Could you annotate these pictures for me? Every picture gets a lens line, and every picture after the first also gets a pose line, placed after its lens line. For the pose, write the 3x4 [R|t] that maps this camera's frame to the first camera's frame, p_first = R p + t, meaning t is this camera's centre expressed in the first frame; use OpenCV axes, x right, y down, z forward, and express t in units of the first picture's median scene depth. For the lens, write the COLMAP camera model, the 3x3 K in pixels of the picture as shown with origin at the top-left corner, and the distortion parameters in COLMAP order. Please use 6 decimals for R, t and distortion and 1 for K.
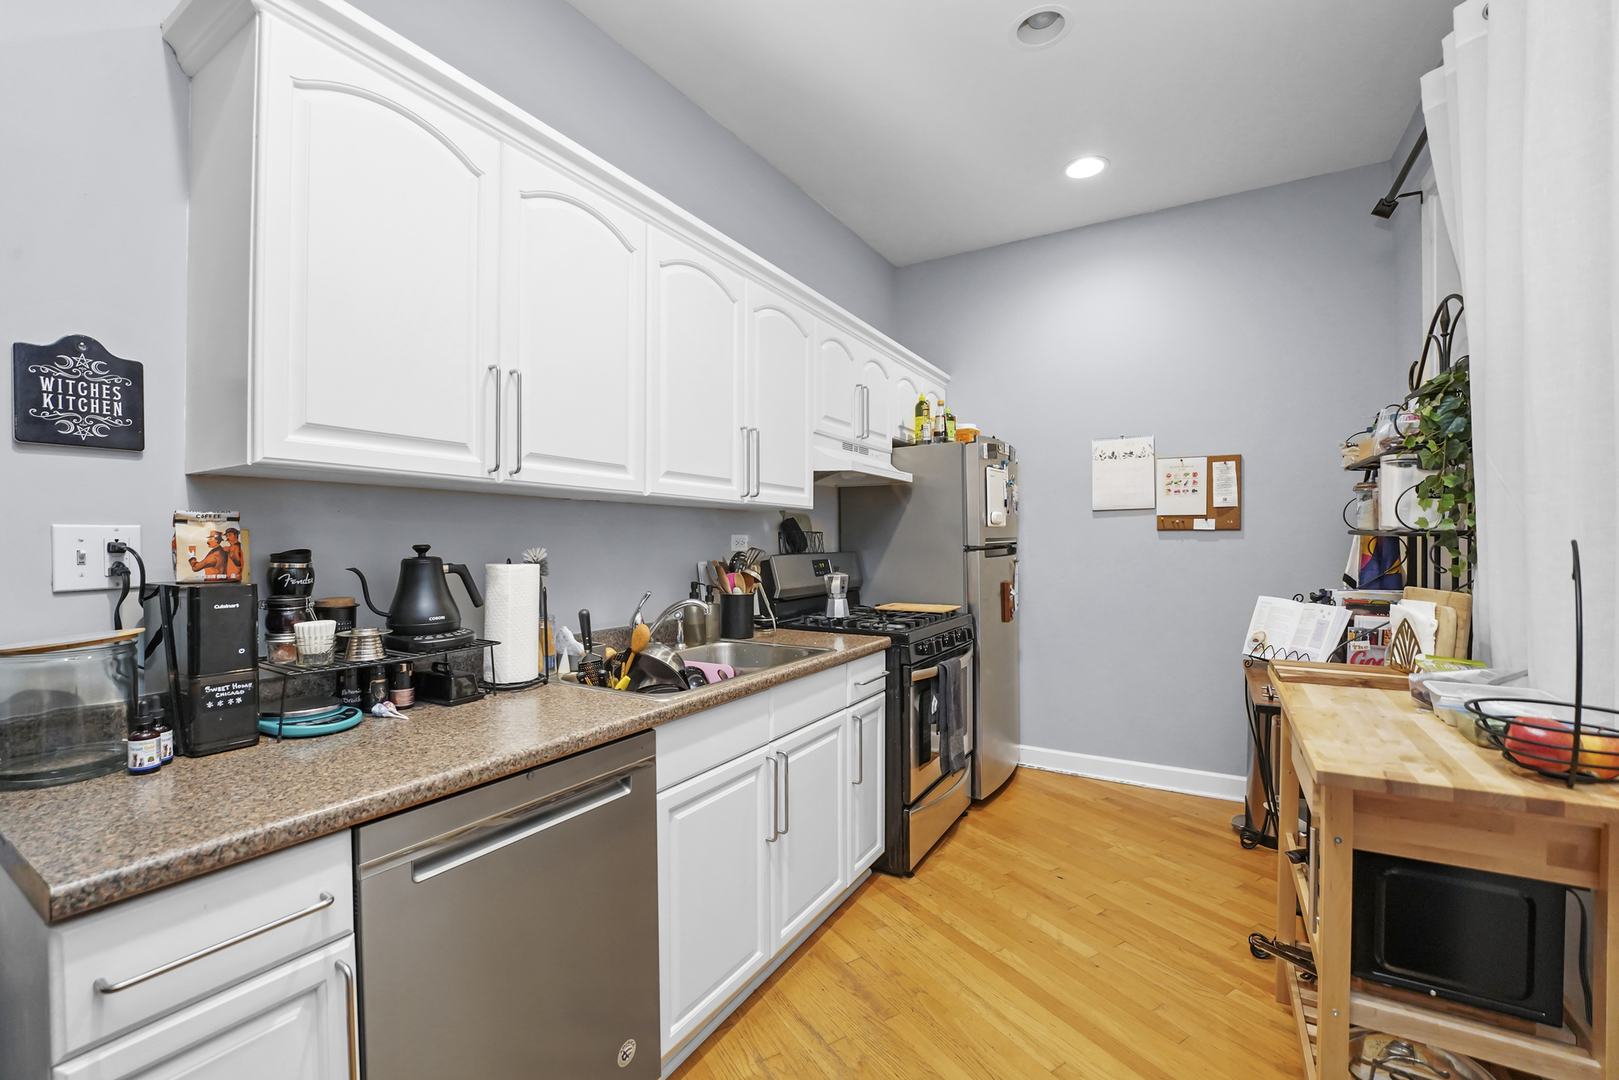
lens RADIAL K [[661.6, 0, 805.5], [0, 661.6, 541.9], [0, 0, 1]] dist [0.000856, 0.000230]
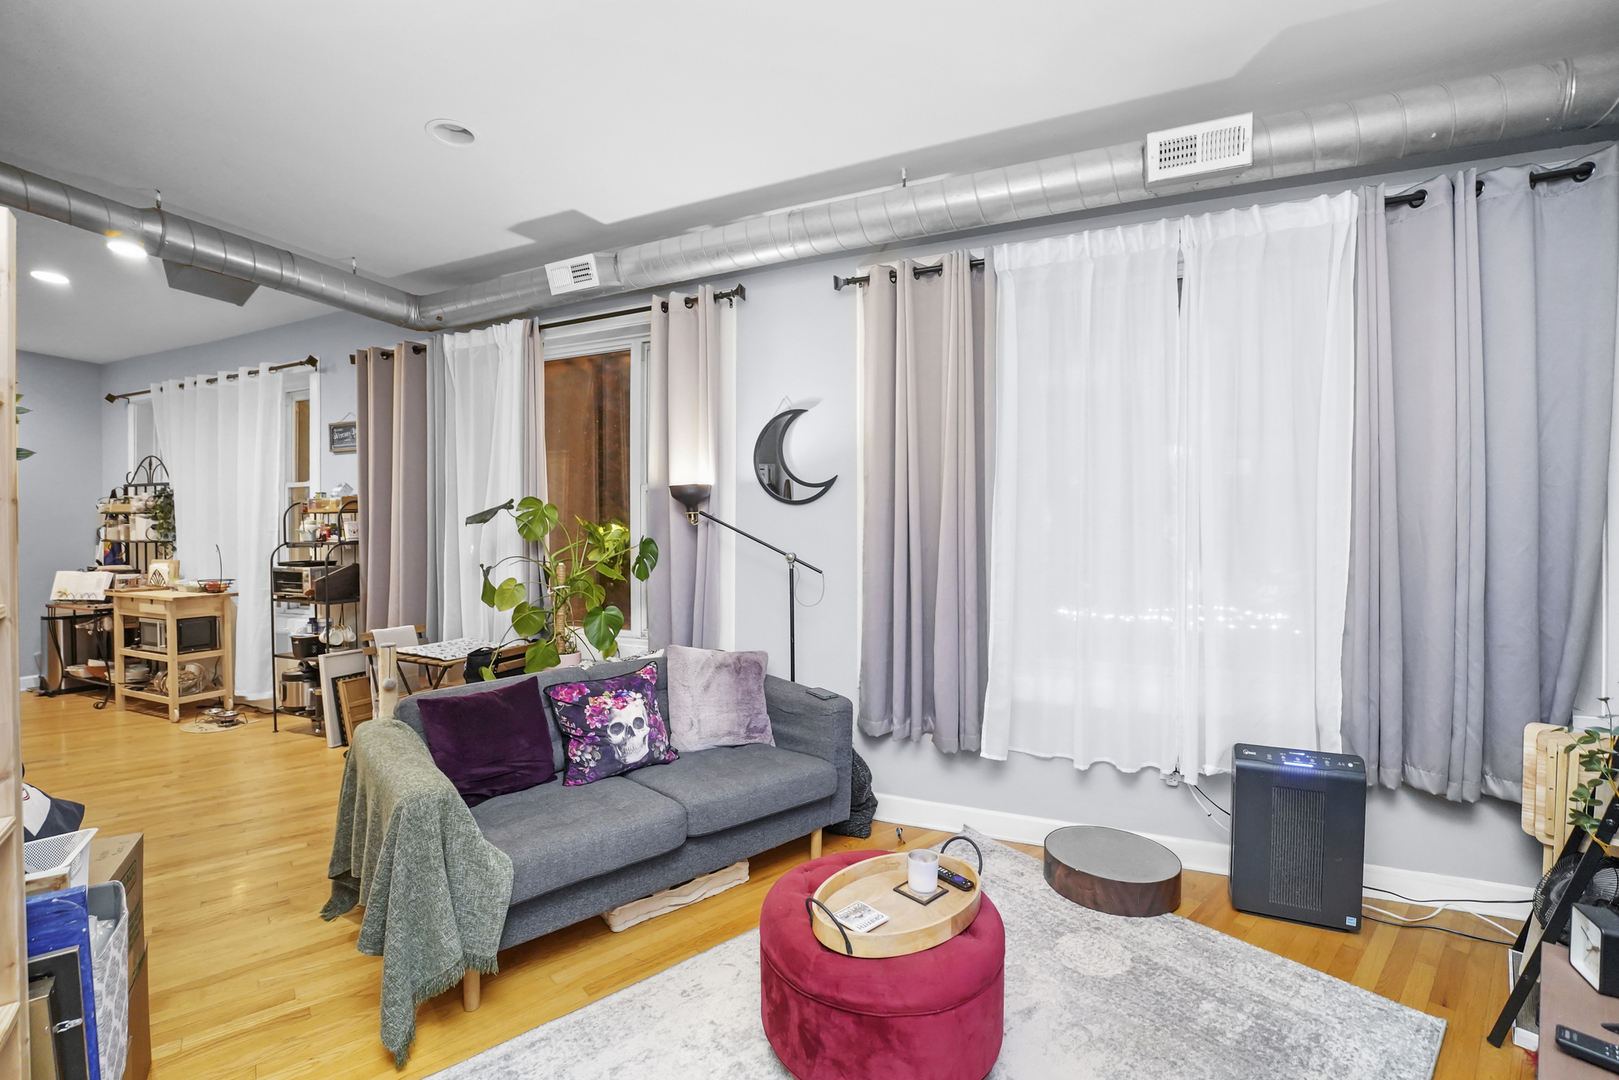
lens RADIAL K [[661.6, 0, 804.5], [0, 661.6, 538.9], [0, 0, 1]] dist [0.000856, 0.000230]
pose [[-0.139449, -0.000993, 0.990229, -2.387639], [0.007669, 0.999968, 0.002083, -0.009860], [-0.990200, 0.007885, -0.139437, -1.452538]]
